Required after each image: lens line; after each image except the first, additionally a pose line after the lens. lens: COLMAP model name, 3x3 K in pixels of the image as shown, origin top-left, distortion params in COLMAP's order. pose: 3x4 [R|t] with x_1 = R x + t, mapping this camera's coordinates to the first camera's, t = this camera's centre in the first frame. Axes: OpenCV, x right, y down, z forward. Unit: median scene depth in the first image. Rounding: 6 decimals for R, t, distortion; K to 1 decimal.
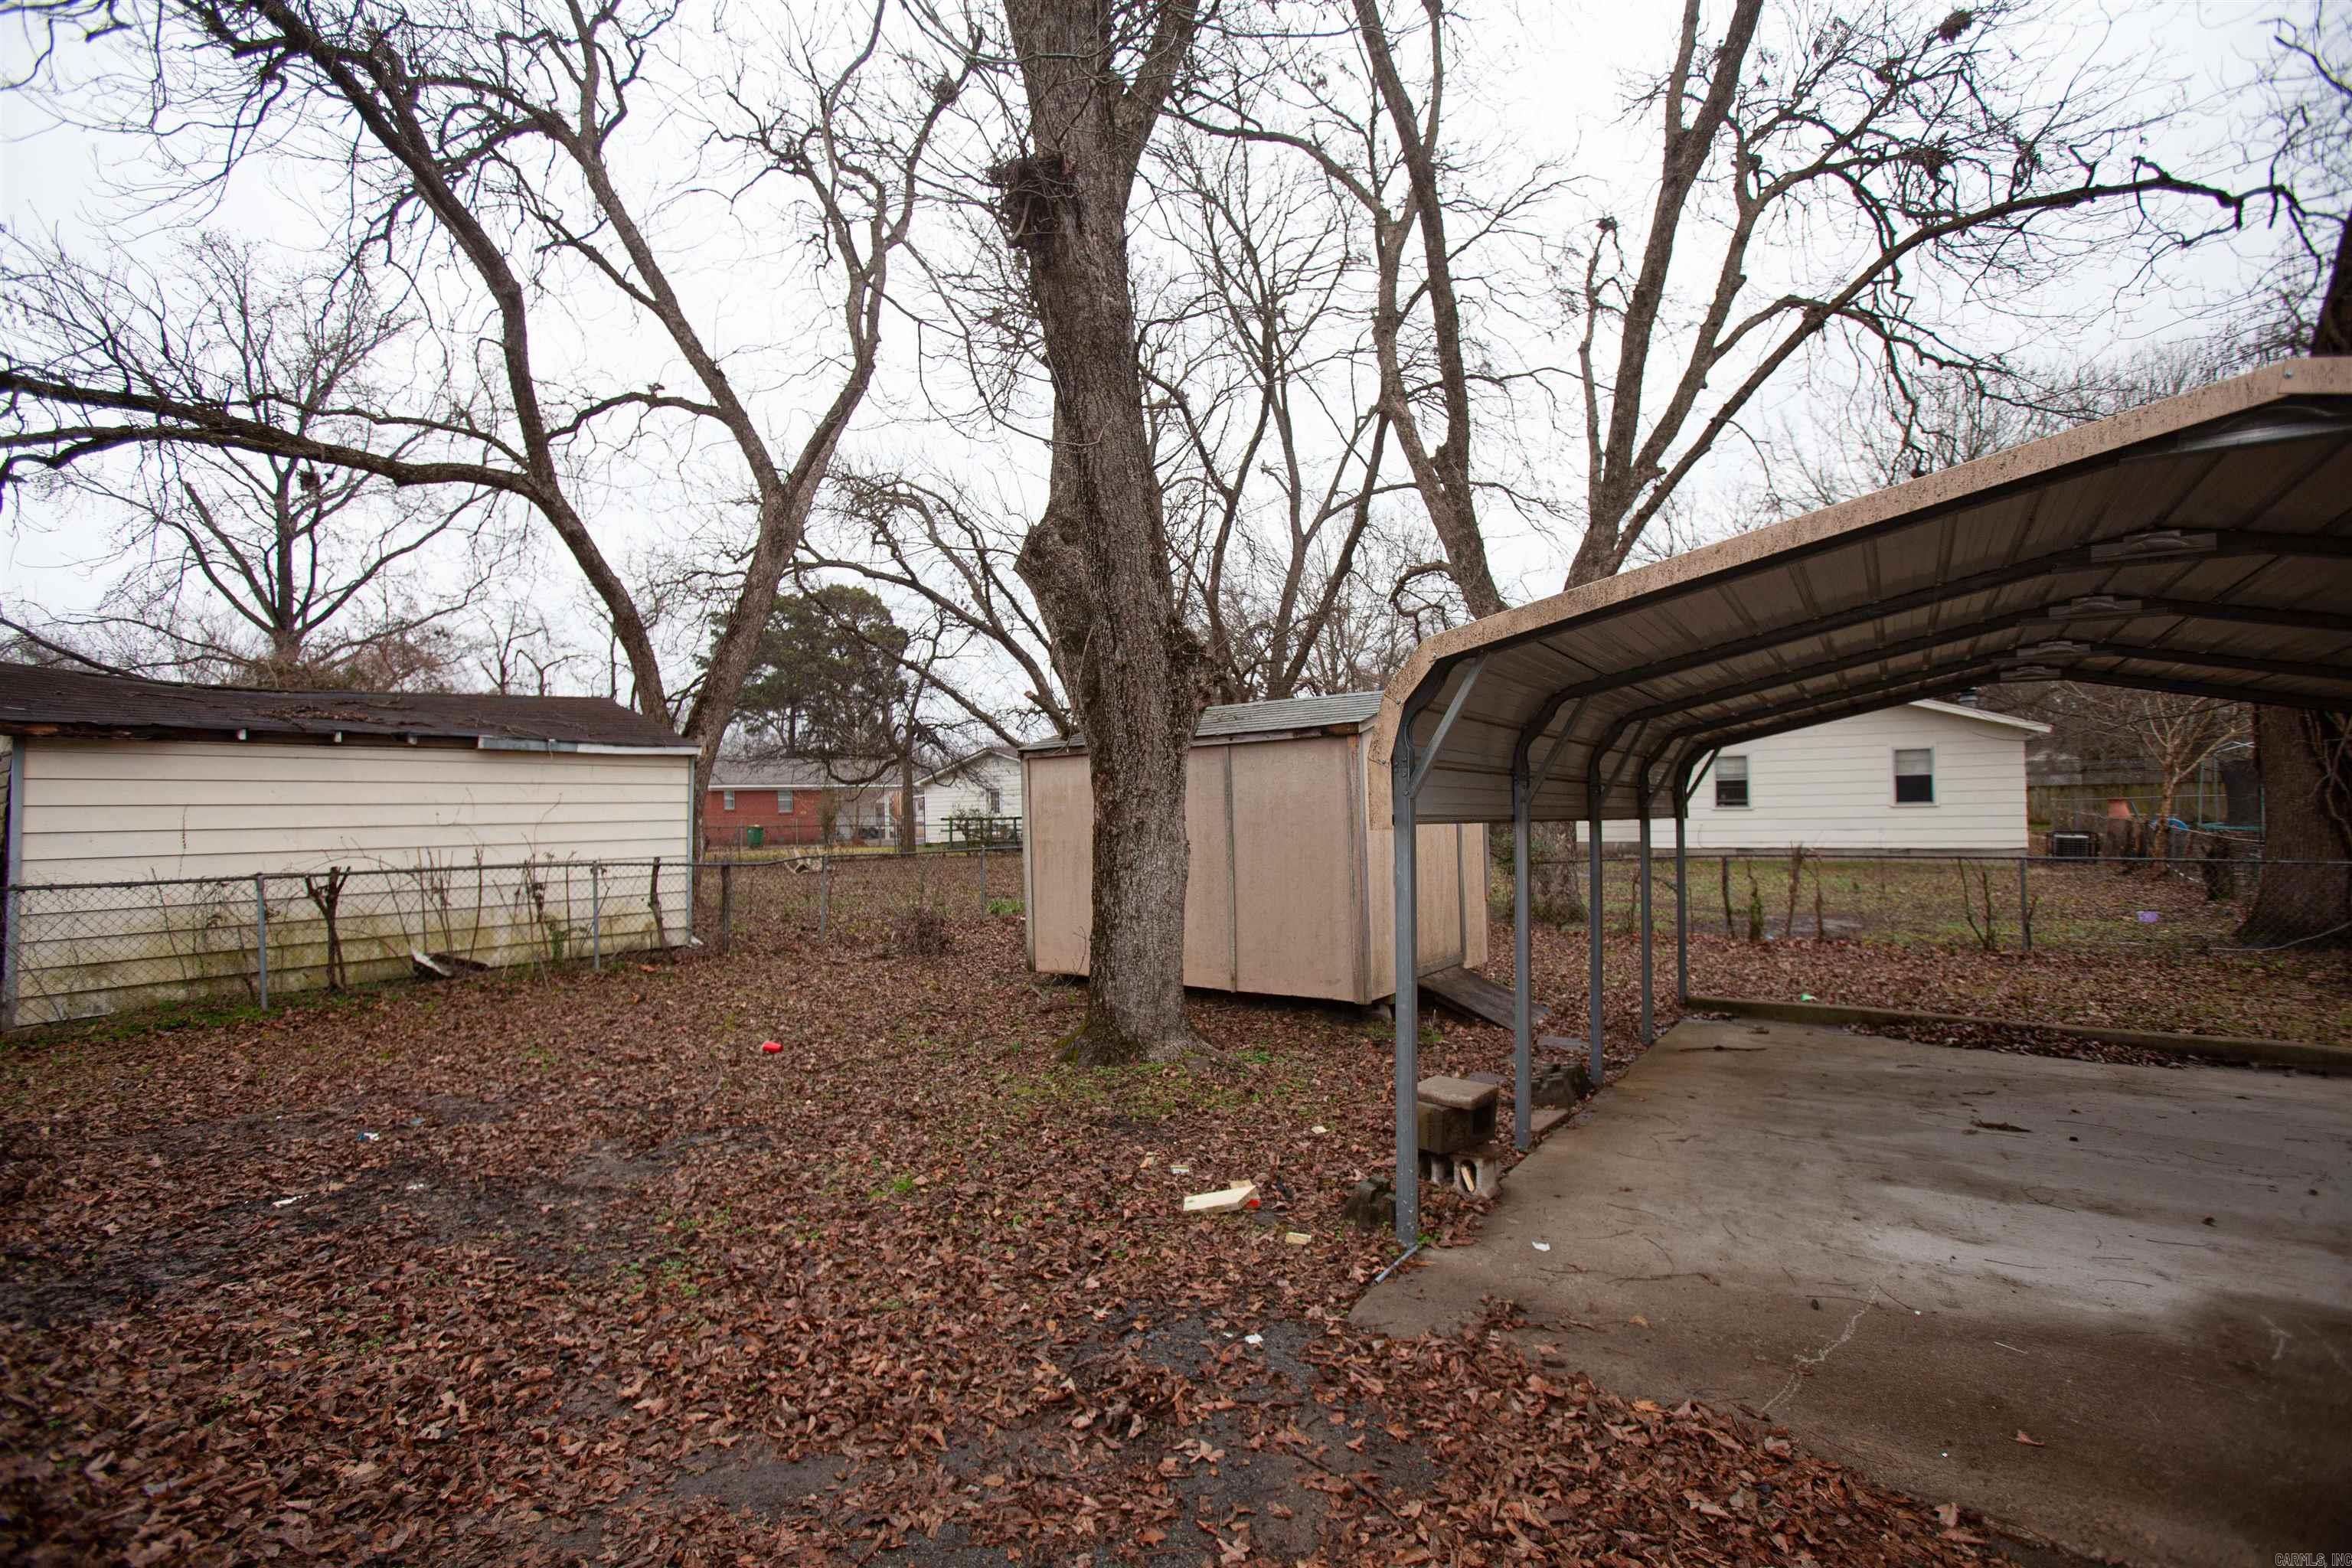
lens RADIAL K [[1129.1, 0, 1175.8], [0, 1129.1, 802.6], [0, 0, 1]] dist [0.018675, -0.001374]
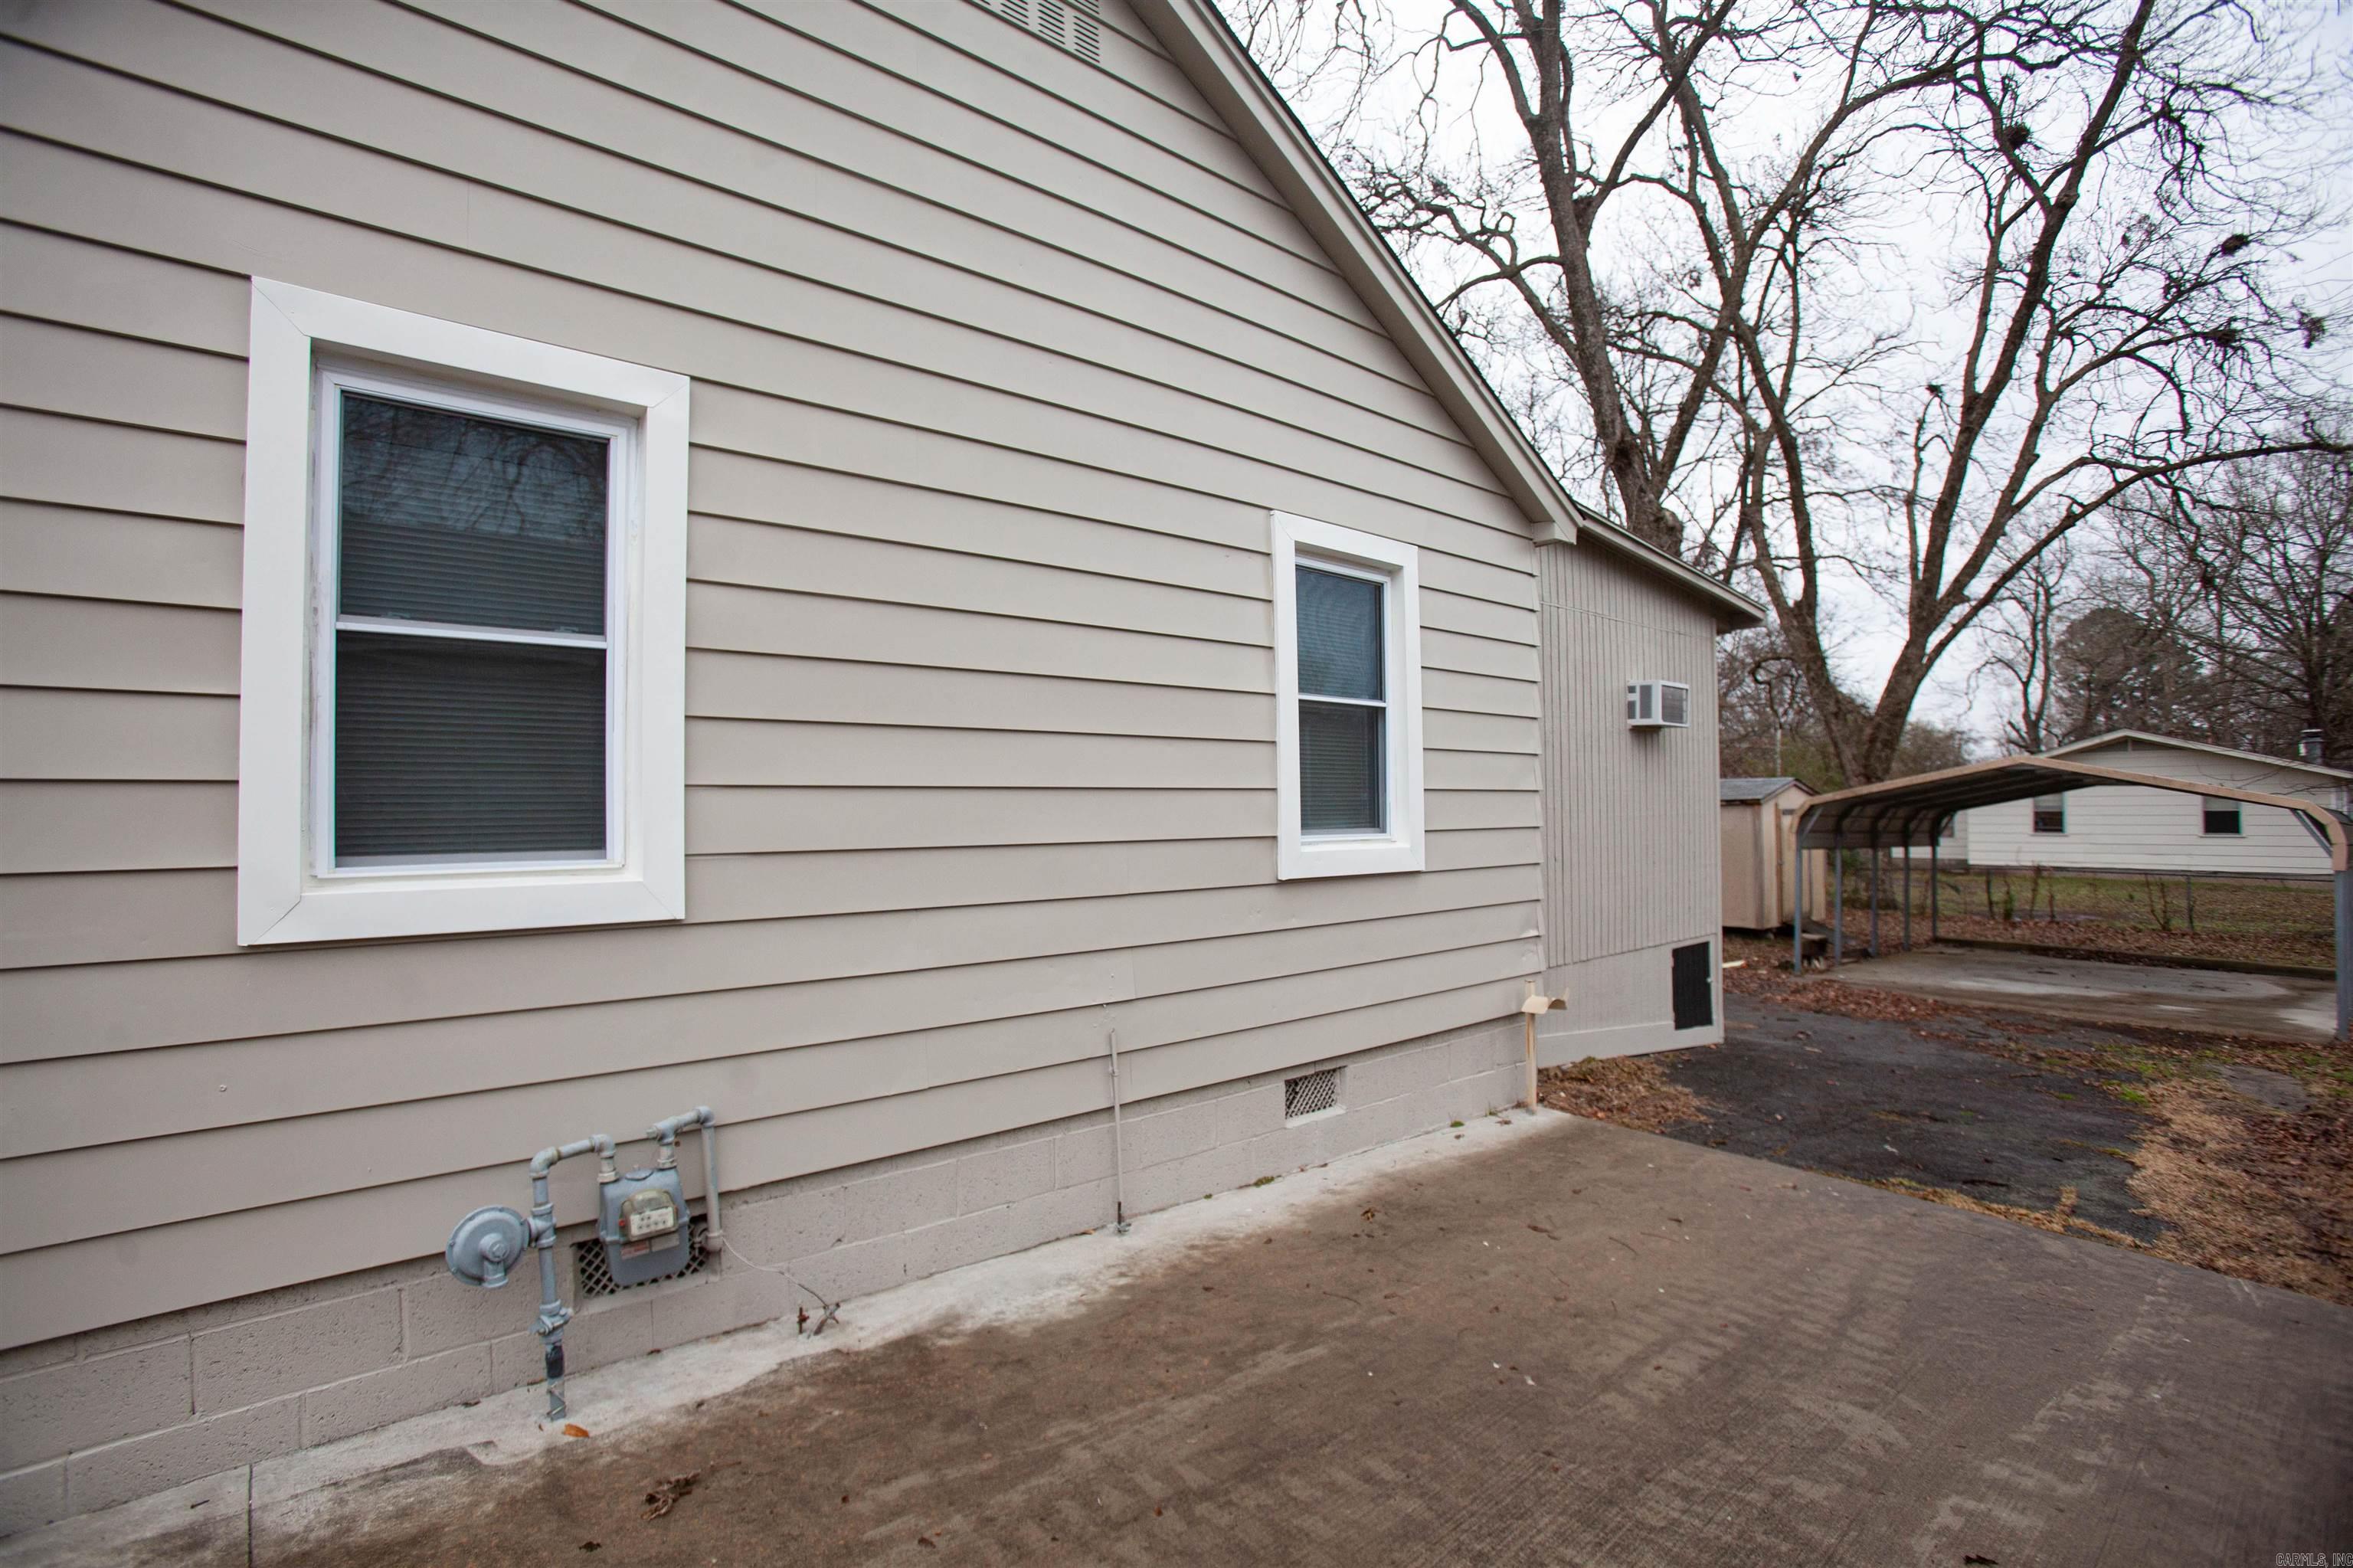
lens RADIAL K [[1129.7, 0, 1184.3], [0, 1129.7, 783.7], [0, 0, 1]] dist [0.018675, -0.001374]
pose [[0.969439, 0.016790, -0.244757, -0.164055], [-0.020415, 0.999716, -0.012282, -0.021536], [0.244482, 0.016903, 0.969507, -0.601518]]
